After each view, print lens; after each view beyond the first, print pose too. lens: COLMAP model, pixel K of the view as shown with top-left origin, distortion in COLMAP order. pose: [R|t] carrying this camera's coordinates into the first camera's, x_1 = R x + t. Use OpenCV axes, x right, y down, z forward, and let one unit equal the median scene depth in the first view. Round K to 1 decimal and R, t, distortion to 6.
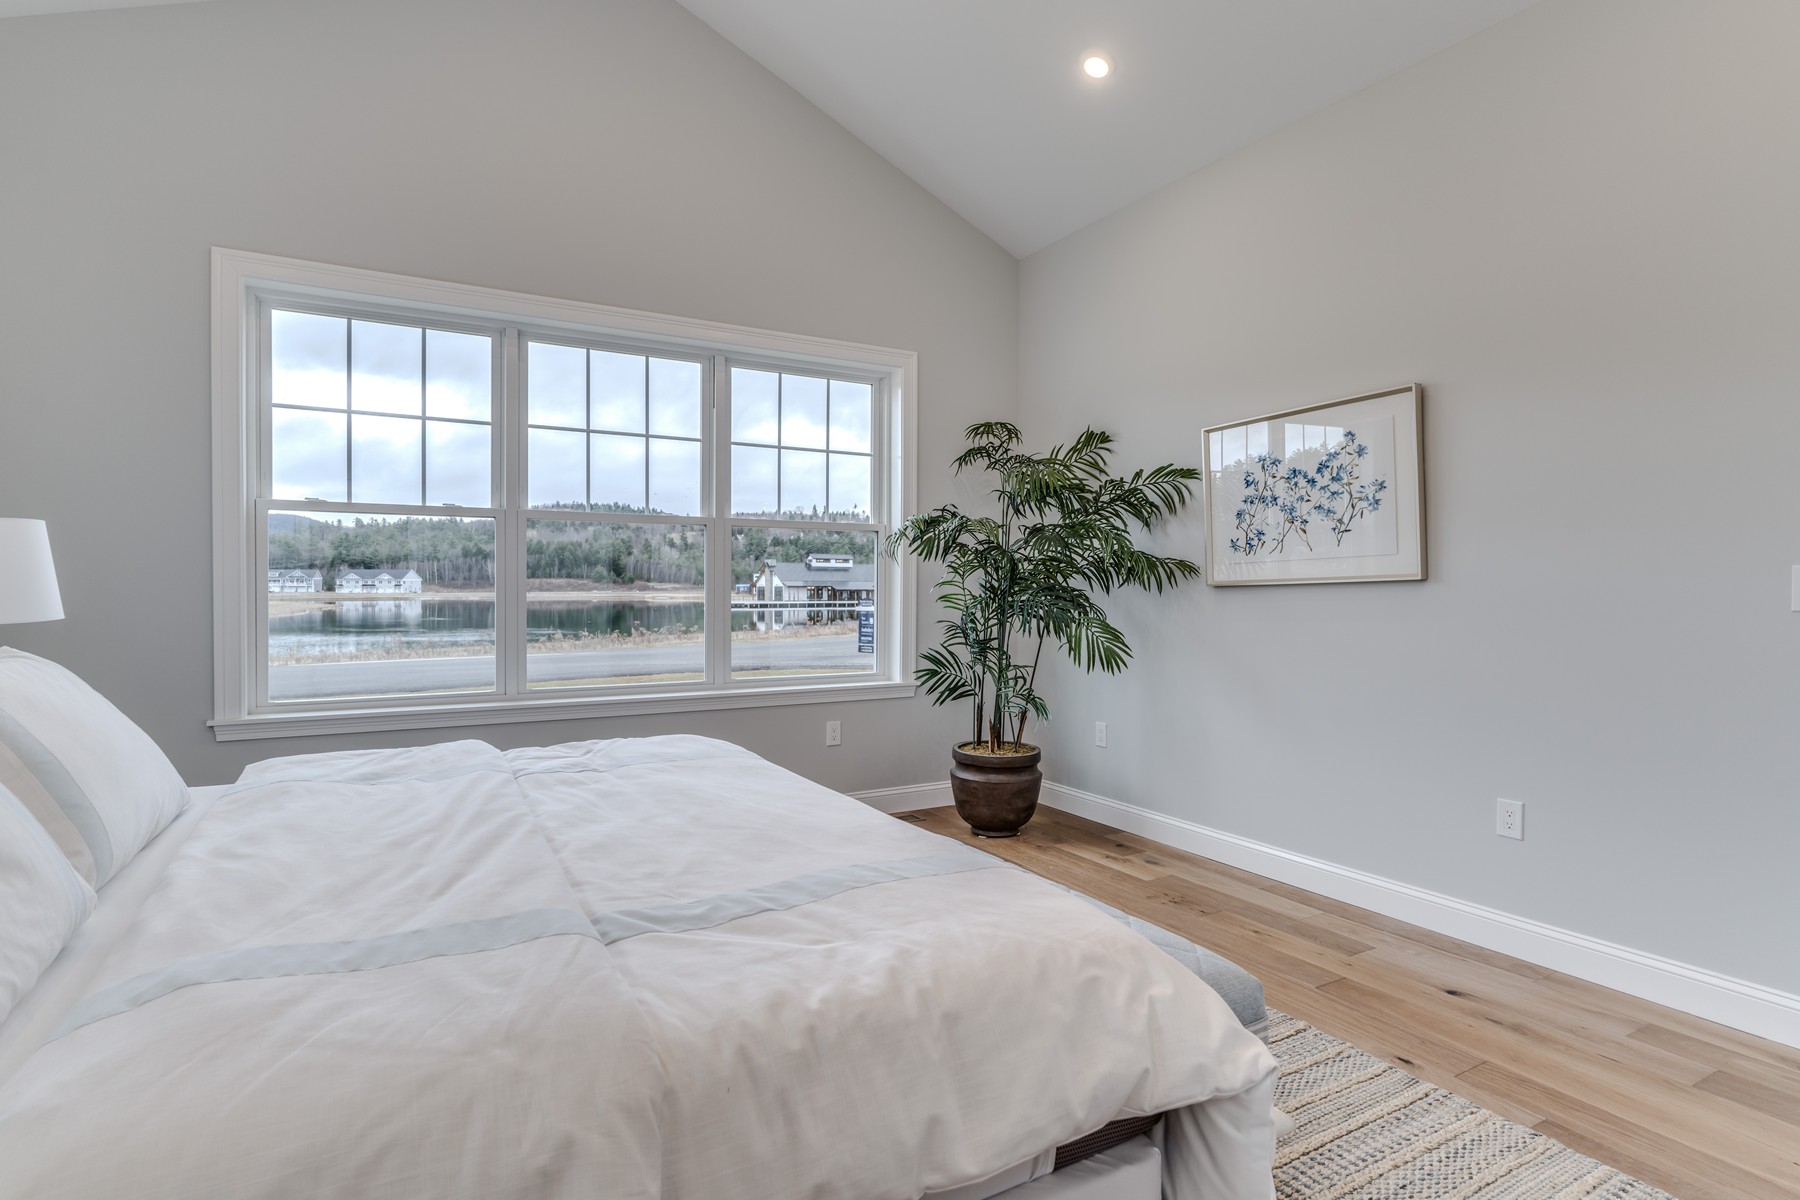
lens RADIAL K [[919.7, 0, 900.5], [0, 919.7, 593.7], [0, 0, 1]] dist [-0.004883, 0.001281]
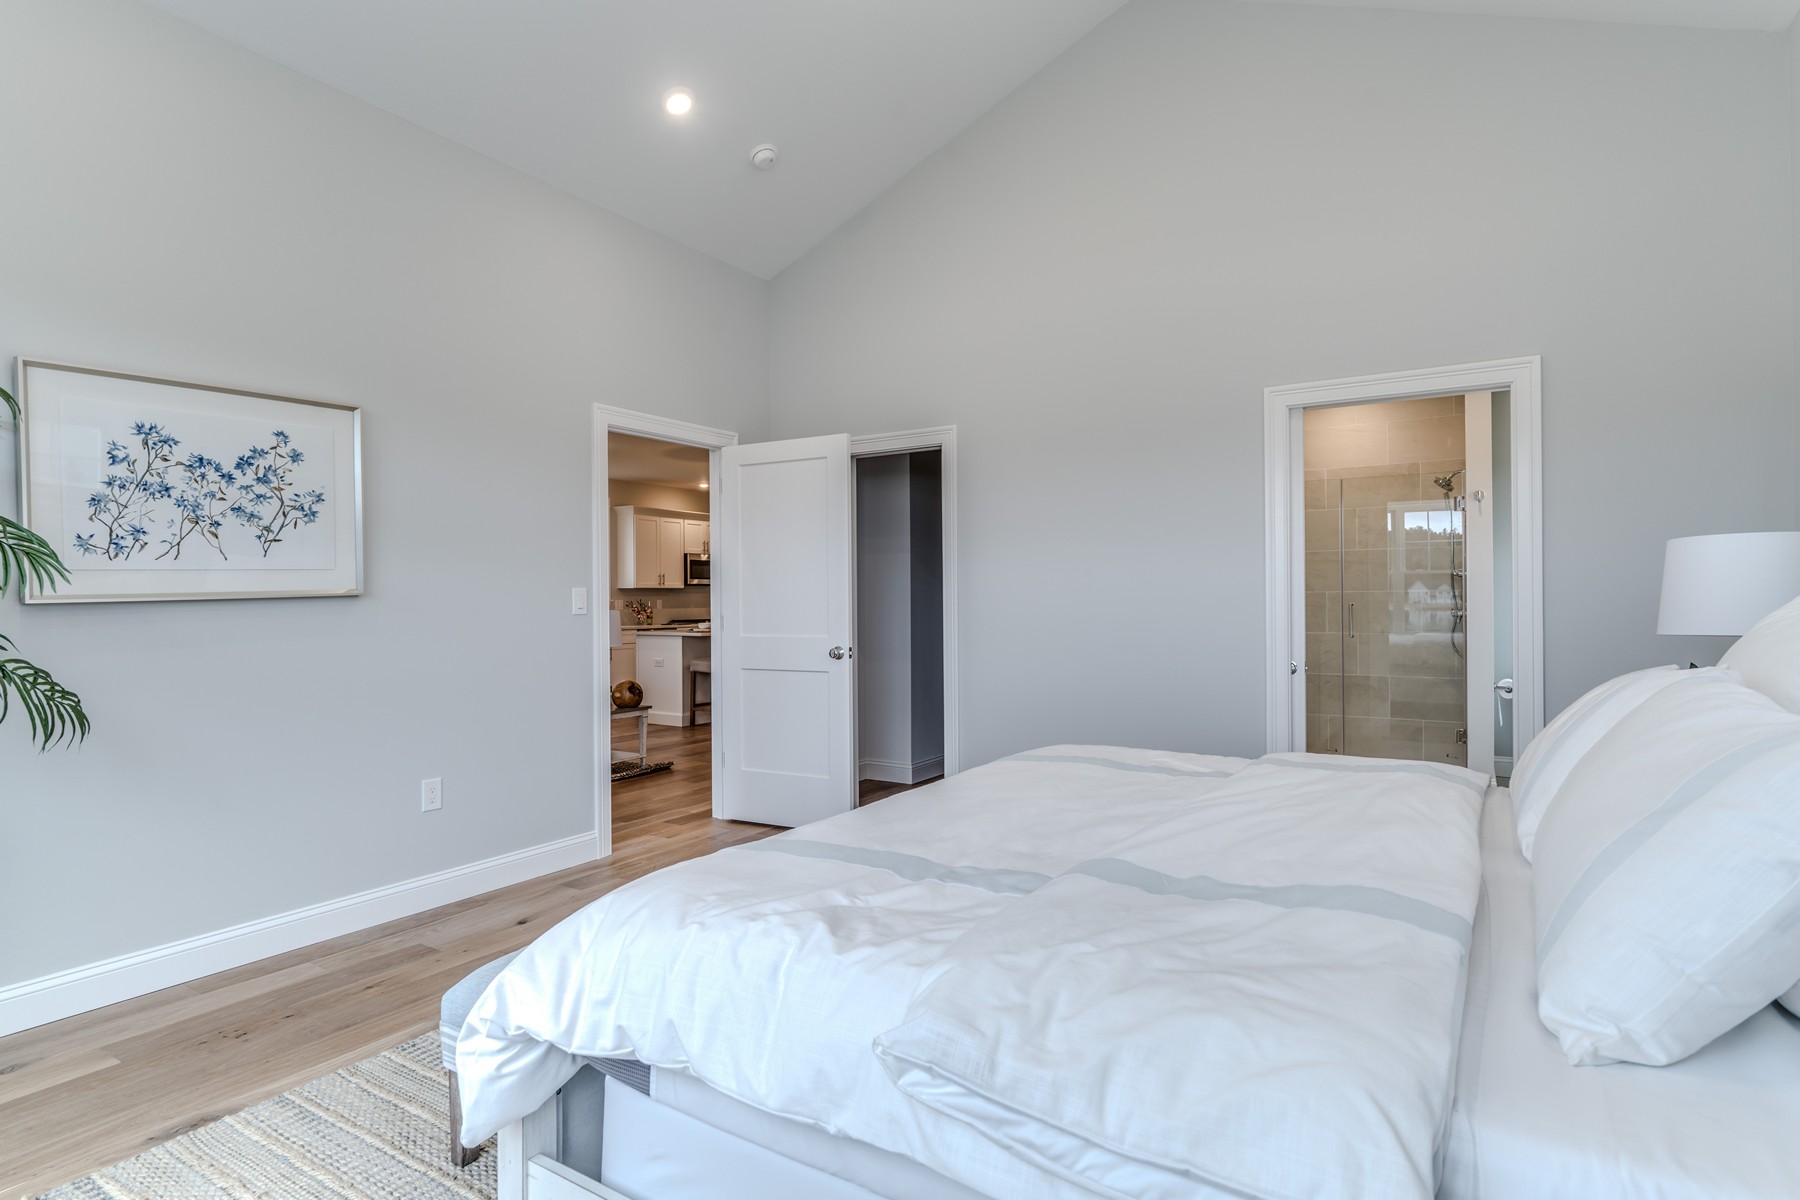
lens RADIAL K [[919.7, 0, 905.0], [0, 919.7, 604.7], [0, 0, 1]] dist [-0.004883, 0.001281]
pose [[-0.465036, -0.003956, 0.885283, -0.568404], [0.012920, 0.999853, 0.011255, -0.007420], [-0.885198, 0.016671, -0.464917, 0.832801]]
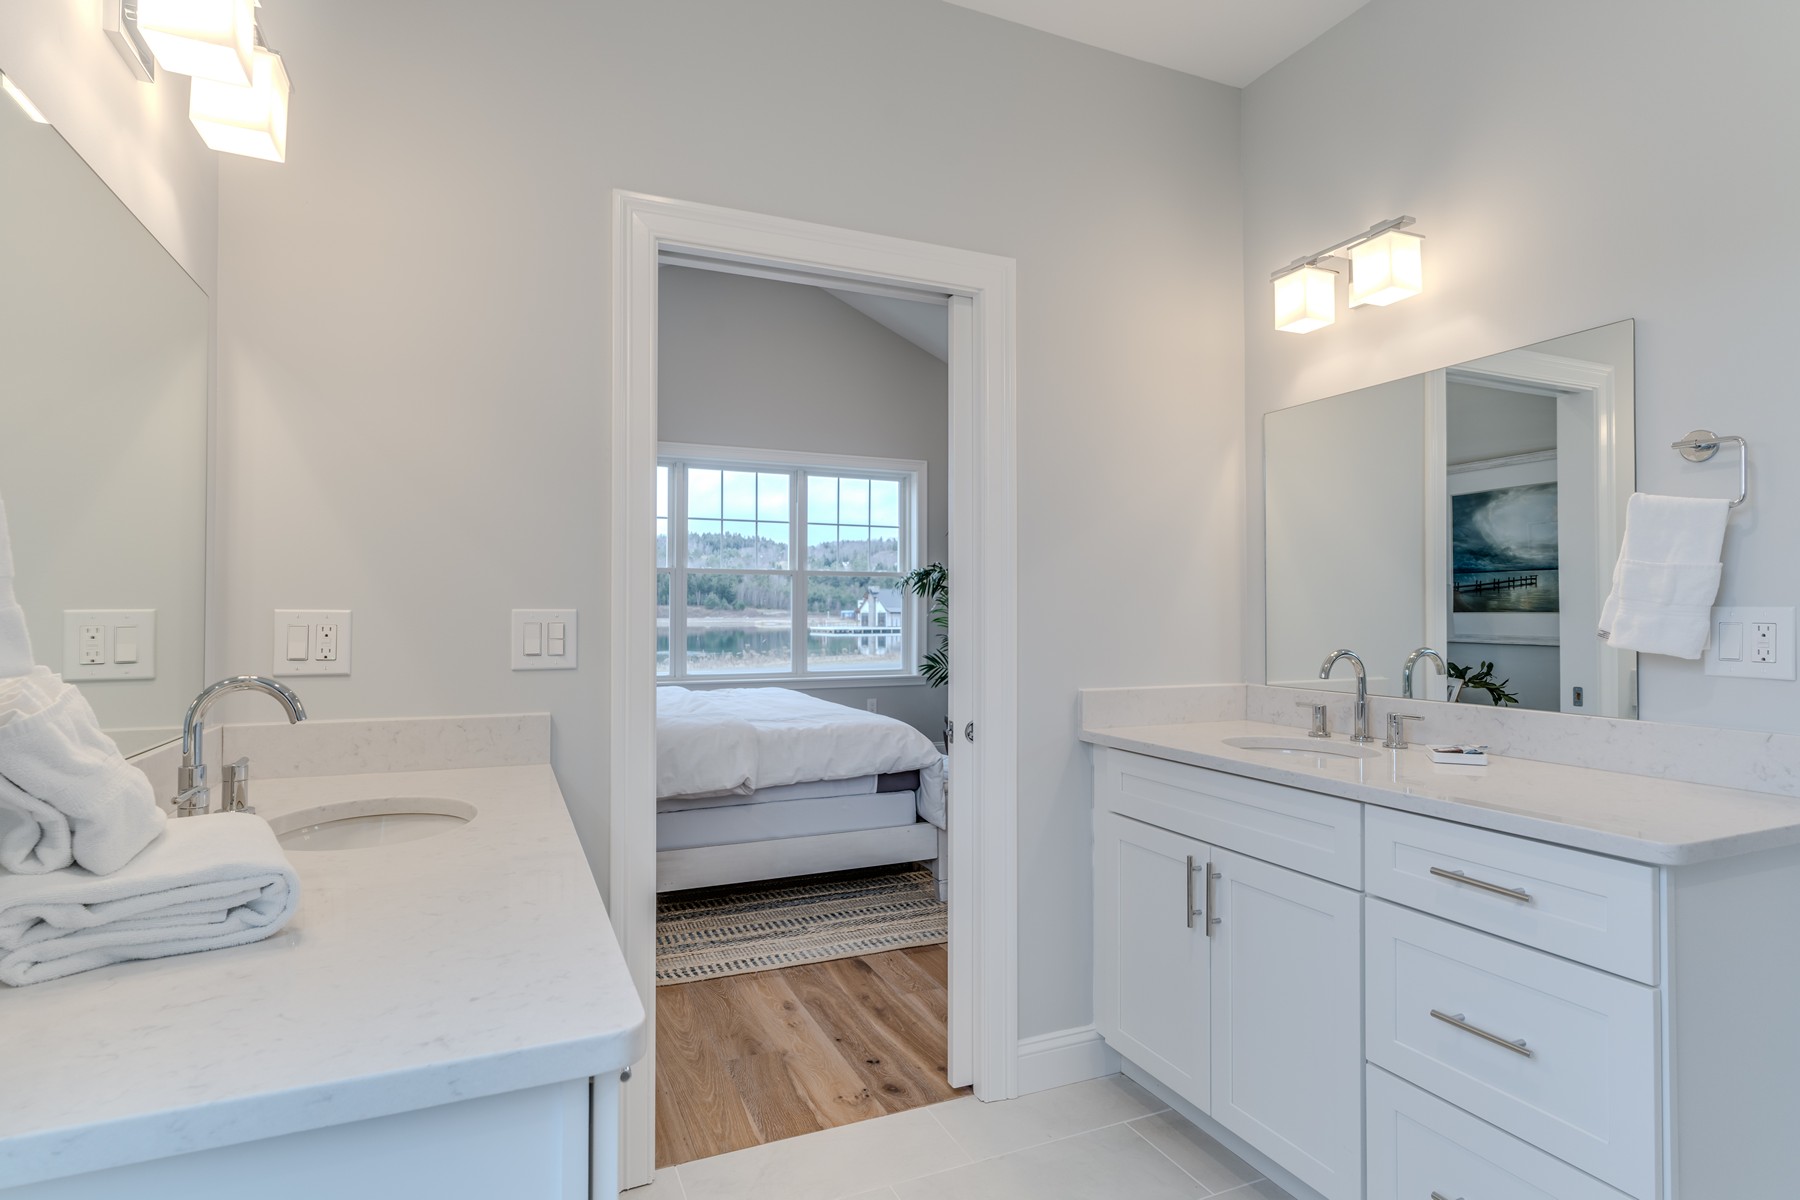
lens RADIAL K [[919.7, 0, 894.9], [0, 919.7, 601.6], [0, 0, 1]] dist [-0.004883, 0.001281]
pose [[0.992828, -0.003007, -0.119512, 0.483815], [0.000655, 0.999805, -0.019712, 0.012380], [0.119548, 0.019492, 0.992637, -1.740785]]
